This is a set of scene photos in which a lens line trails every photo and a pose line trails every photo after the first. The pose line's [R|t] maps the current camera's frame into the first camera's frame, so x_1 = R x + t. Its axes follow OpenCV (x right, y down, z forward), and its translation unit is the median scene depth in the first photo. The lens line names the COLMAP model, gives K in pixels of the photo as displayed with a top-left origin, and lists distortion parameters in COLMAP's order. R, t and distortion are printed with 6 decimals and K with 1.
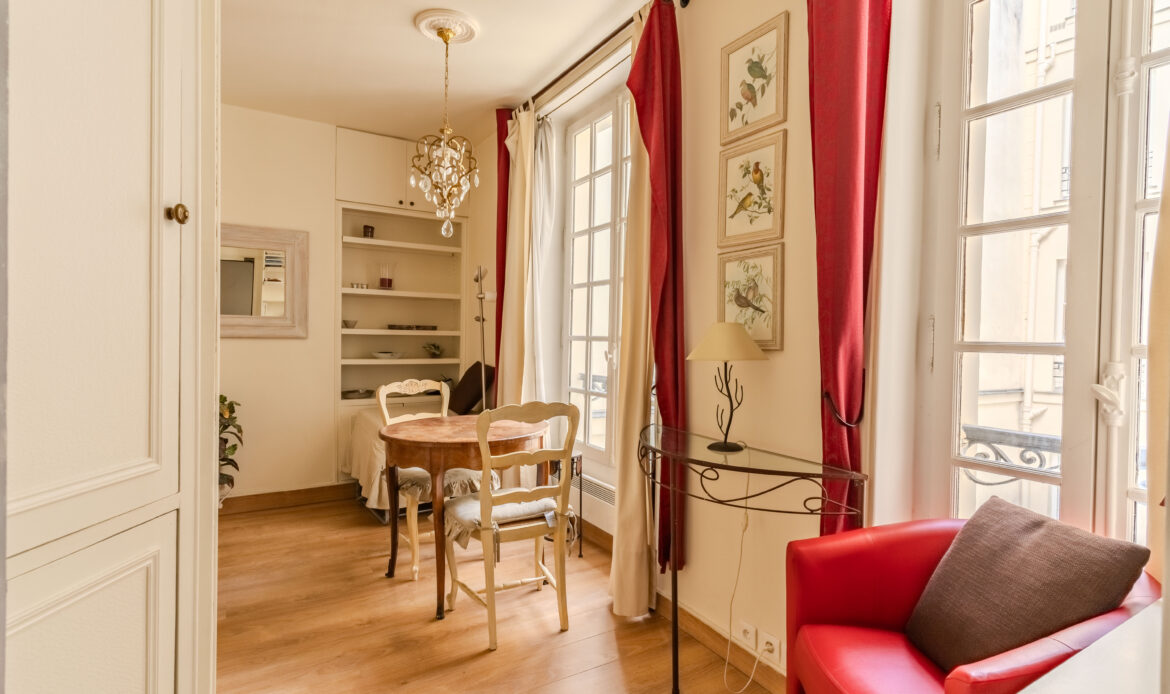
lens RADIAL K [[590.5, 0, 583.6], [0, 590.5, 348.5], [0, 0, 1]] dist [0.005880, 0.000324]
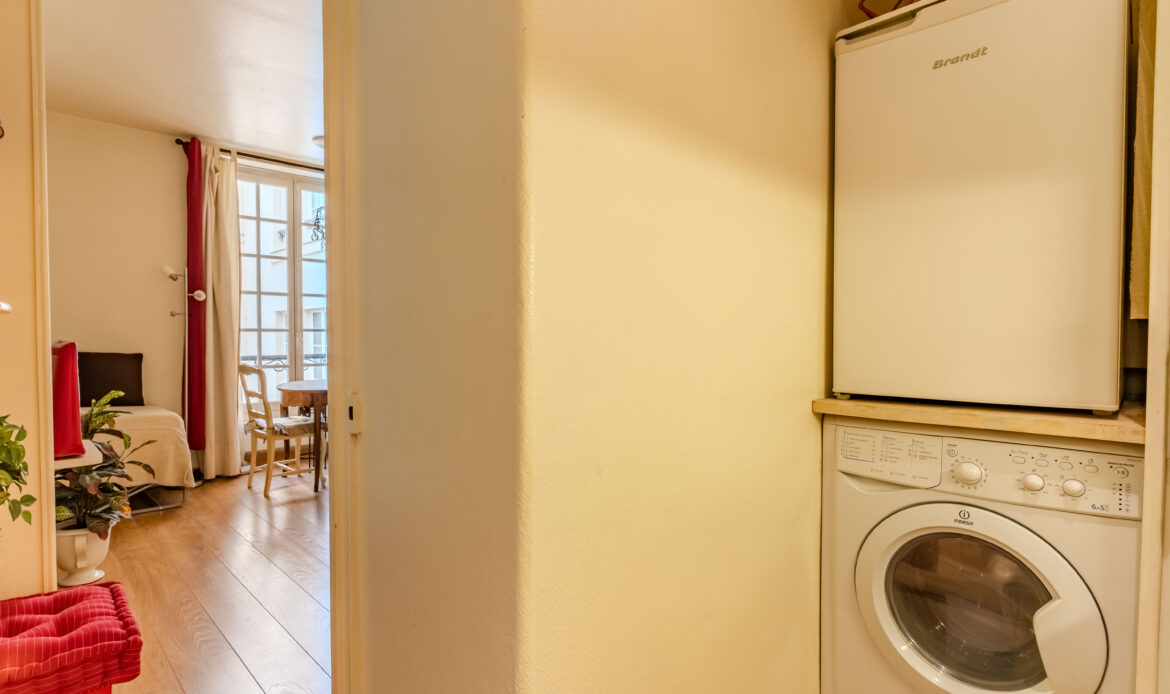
lens RADIAL K [[578.3, 0, 585.0], [0, 578.3, 347.0], [0, 0, 1]] dist [0.004019, 0.000439]
pose [[-0.242048, -0.040753, 0.969408, -1.812638], [0.011361, 0.998930, 0.044831, -0.034941], [-0.970198, 0.021865, -0.241326, 0.651961]]
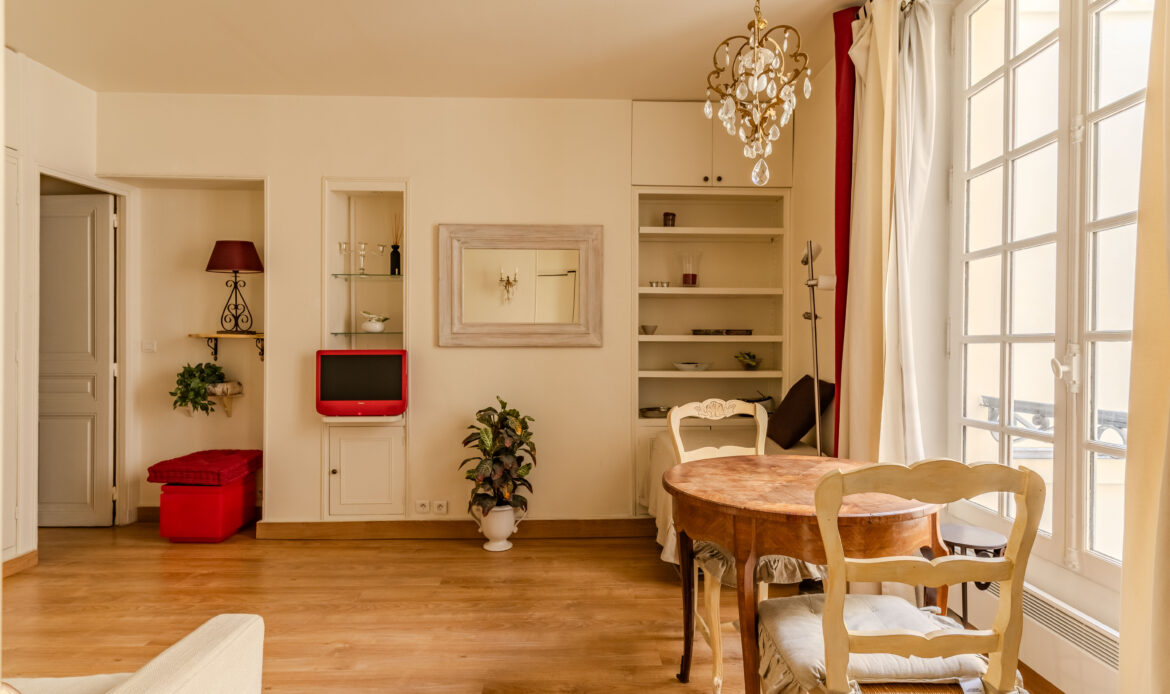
lens RADIAL K [[590.5, 0, 583.6], [0, 590.5, 348.5], [0, 0, 1]] dist [0.005880, 0.000324]
pose [[0.862291, -0.012576, -0.506256, -0.064842], [0.002232, 0.999776, -0.021034, 0.005091], [0.506407, 0.017007, 0.862127, 0.310829]]
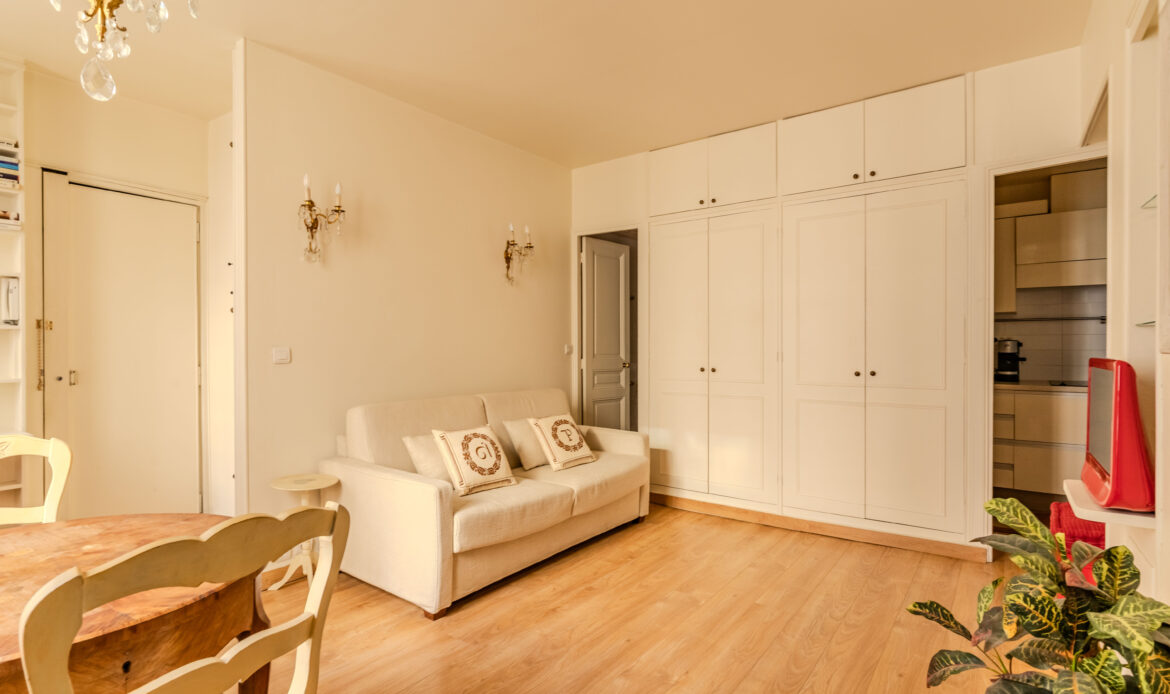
lens RADIAL K [[576.0, 0, 584.9], [0, 576.0, 348.7], [0, 0, 1]] dist [0.001857, 0.001059]
pose [[-0.922894, -0.011041, -0.384896, -0.359645], [-0.019234, 0.999663, 0.017441, -0.027236], [0.384574, 0.023499, -0.922795, 1.381301]]
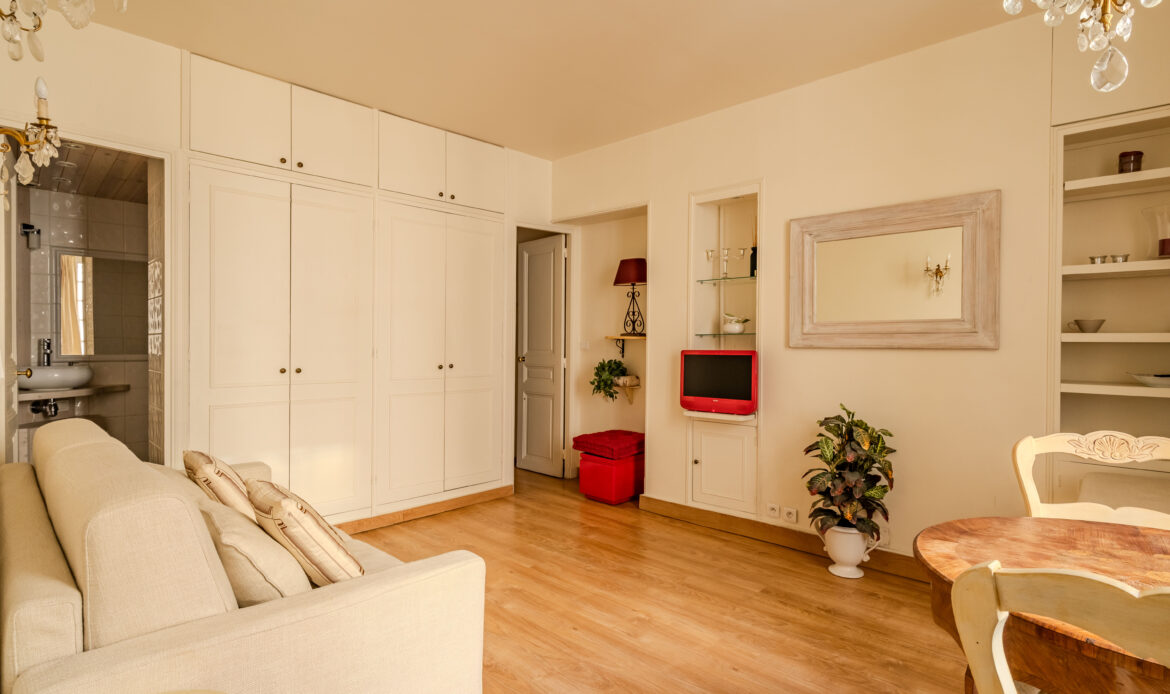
lens RADIAL K [[576.0, 0, 584.9], [0, 576.0, 348.7], [0, 0, 1]] dist [0.001857, 0.001059]
pose [[0.262337, -0.007120, -0.964950, 0.050383], [-0.020611, 0.999703, -0.012979, 0.000588], [0.964756, 0.023294, 0.262113, 0.509037]]
